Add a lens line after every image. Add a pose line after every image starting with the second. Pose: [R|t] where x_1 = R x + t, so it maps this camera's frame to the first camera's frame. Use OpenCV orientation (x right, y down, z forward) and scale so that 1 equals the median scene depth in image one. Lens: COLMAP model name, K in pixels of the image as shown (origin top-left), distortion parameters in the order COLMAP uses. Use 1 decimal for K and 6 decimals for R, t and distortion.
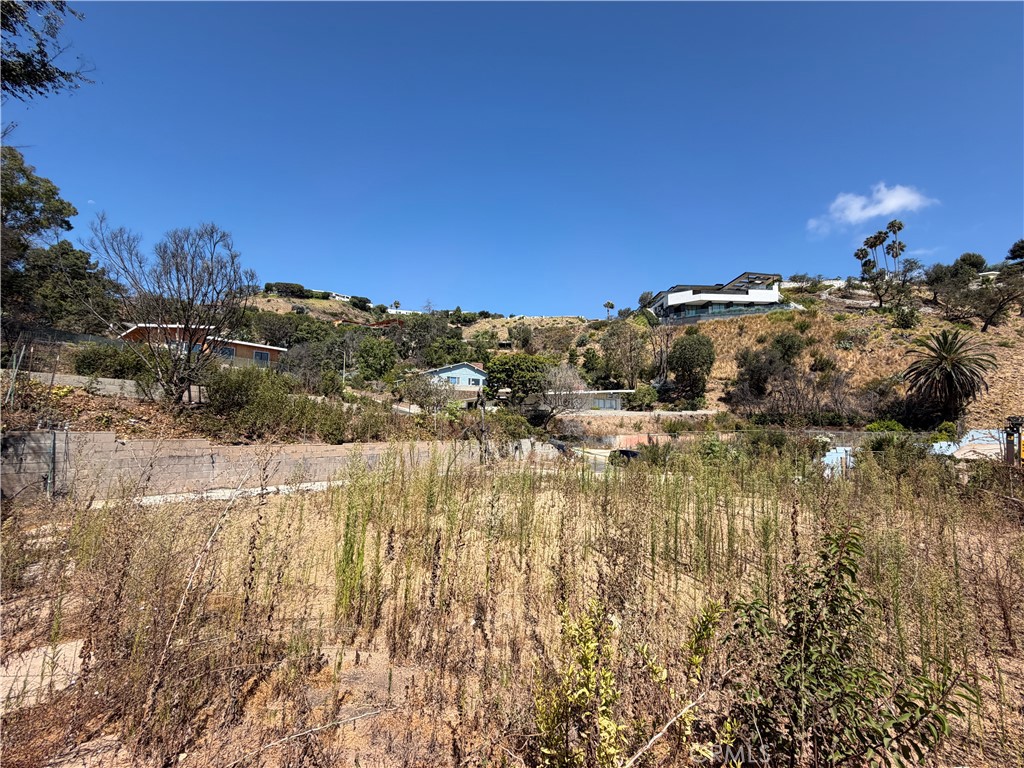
lens RADIAL K [[445.5, 0, 511.8], [0, 445.5, 383.3], [0, 0, 1]] dist [-0.001679, 0.000182]
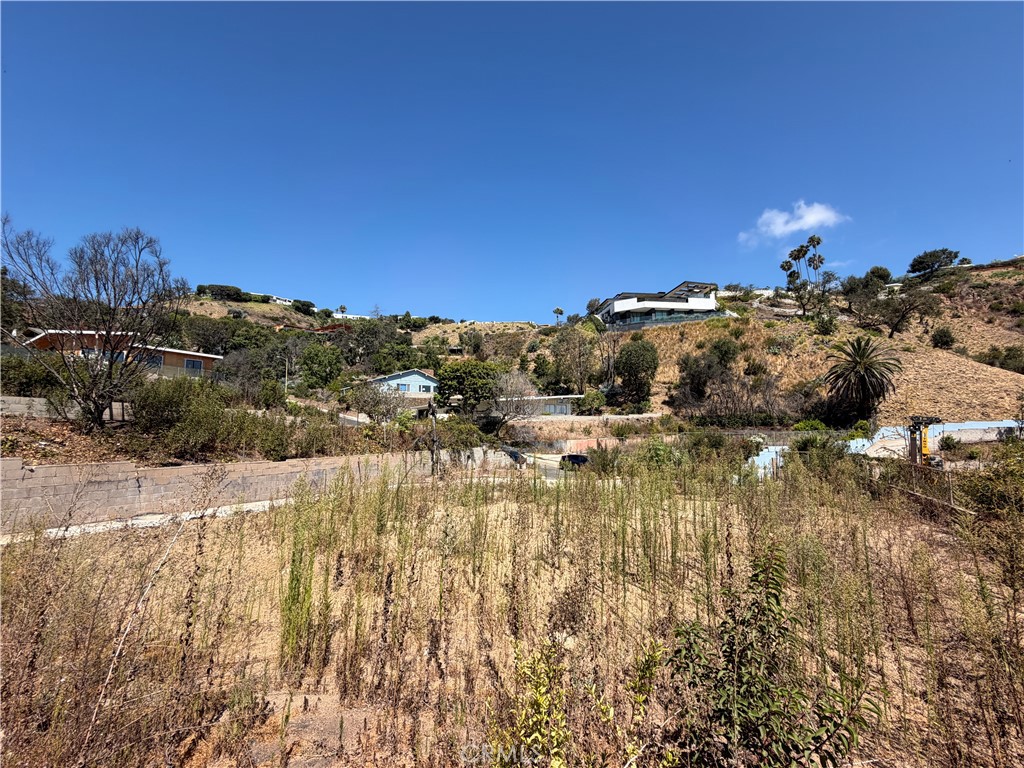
lens RADIAL K [[445.5, 0, 511.7], [0, 445.5, 383.2], [0, 0, 1]] dist [-0.001679, 0.000182]
pose [[0.994051, -0.011253, 0.108330, 0.000067], [0.012465, 0.999867, -0.010522, -0.003820], [-0.108197, 0.011809, 0.994059, -0.001078]]
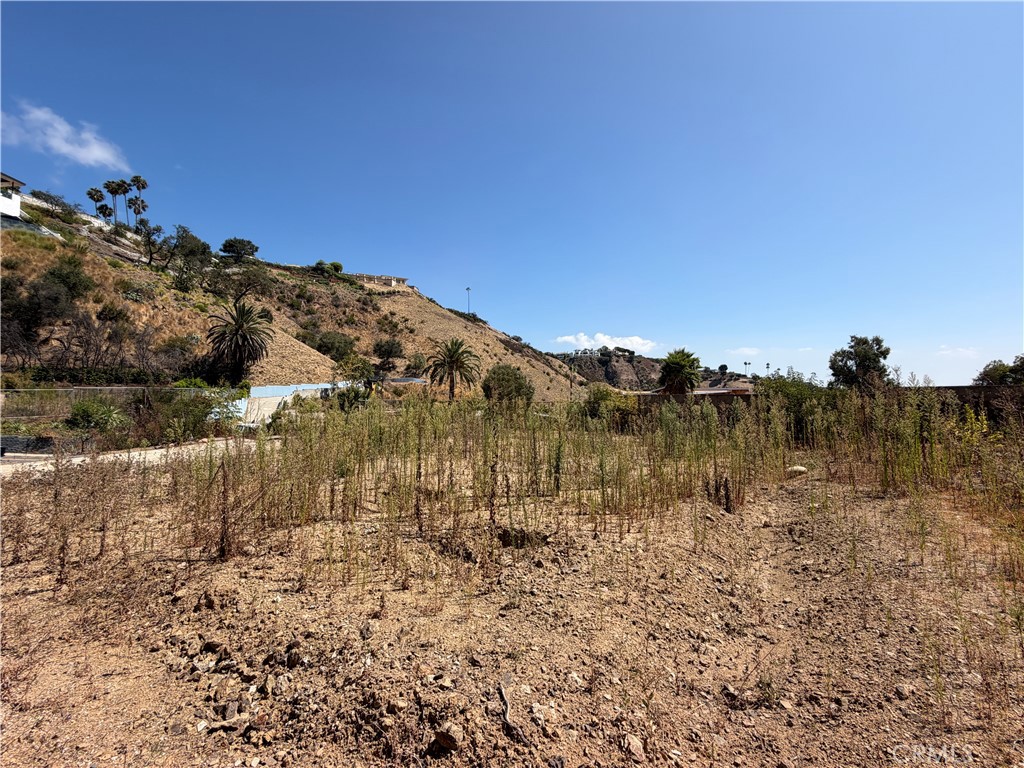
lens RADIAL K [[445.5, 0, 512.2], [0, 445.5, 384.2], [0, 0, 1]] dist [-0.001679, 0.000182]
pose [[0.058477, 0.001472, 0.998288, -0.158952], [-0.093720, 0.995590, 0.004021, 0.022026], [-0.993880, -0.093795, 0.058357, 0.180156]]
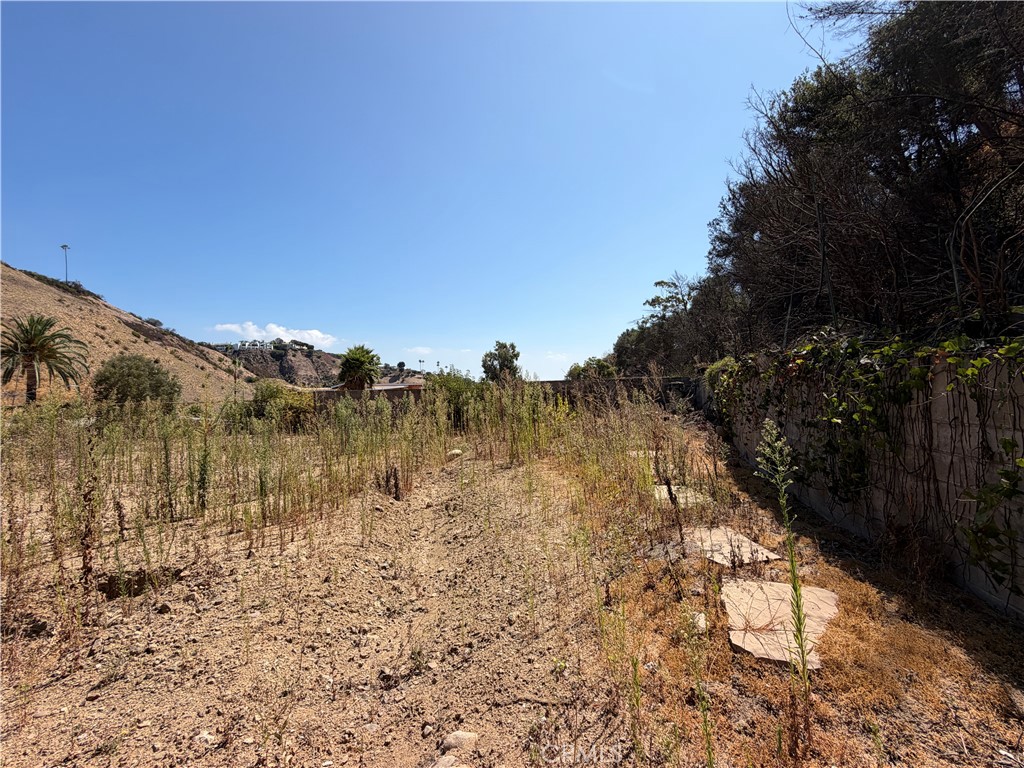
lens RADIAL K [[445.5, 0, 512.9], [0, 445.5, 384.7], [0, 0, 1]] dist [-0.001679, 0.000182]
pose [[-0.588263, -0.005308, 0.808652, -0.157985], [-0.071236, 0.996431, -0.045281, 0.021838], [-0.805526, -0.084243, -0.586542, 0.175817]]
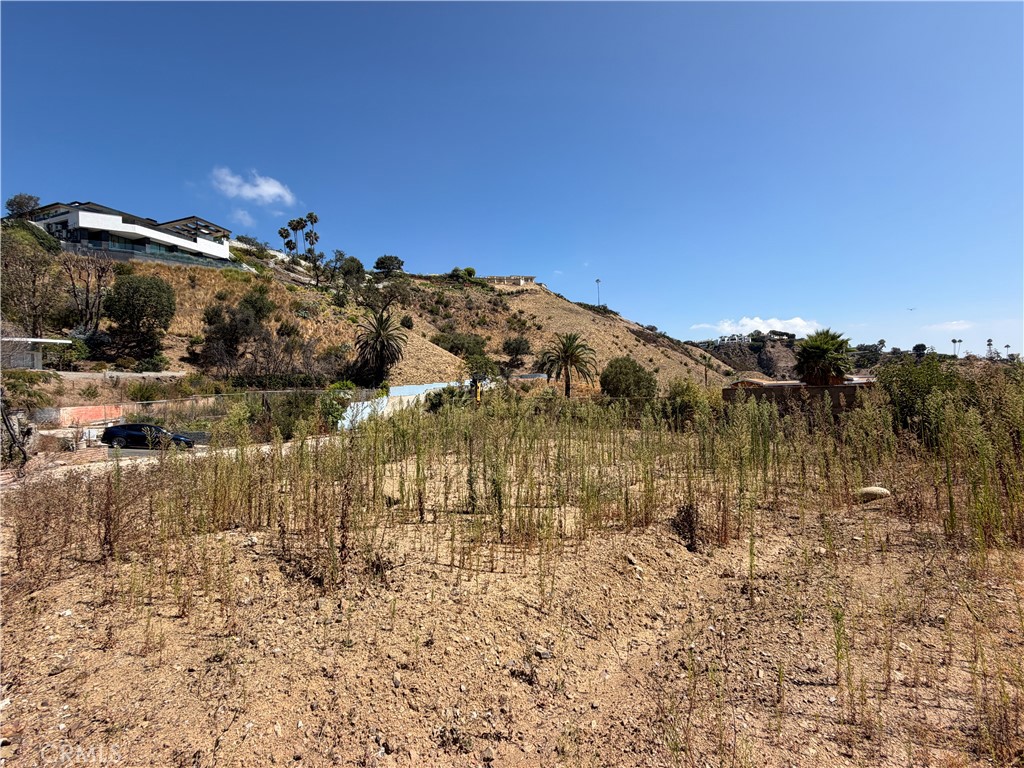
lens RADIAL K [[445.5, 0, 513.5], [0, 445.5, 385.2], [0, 0, 1]] dist [-0.001679, 0.000182]
pose [[0.353177, -0.019074, 0.935362, -0.133428], [-0.058109, 0.997415, 0.042281, 0.016140], [-0.933750, -0.069285, 0.351156, 0.131433]]
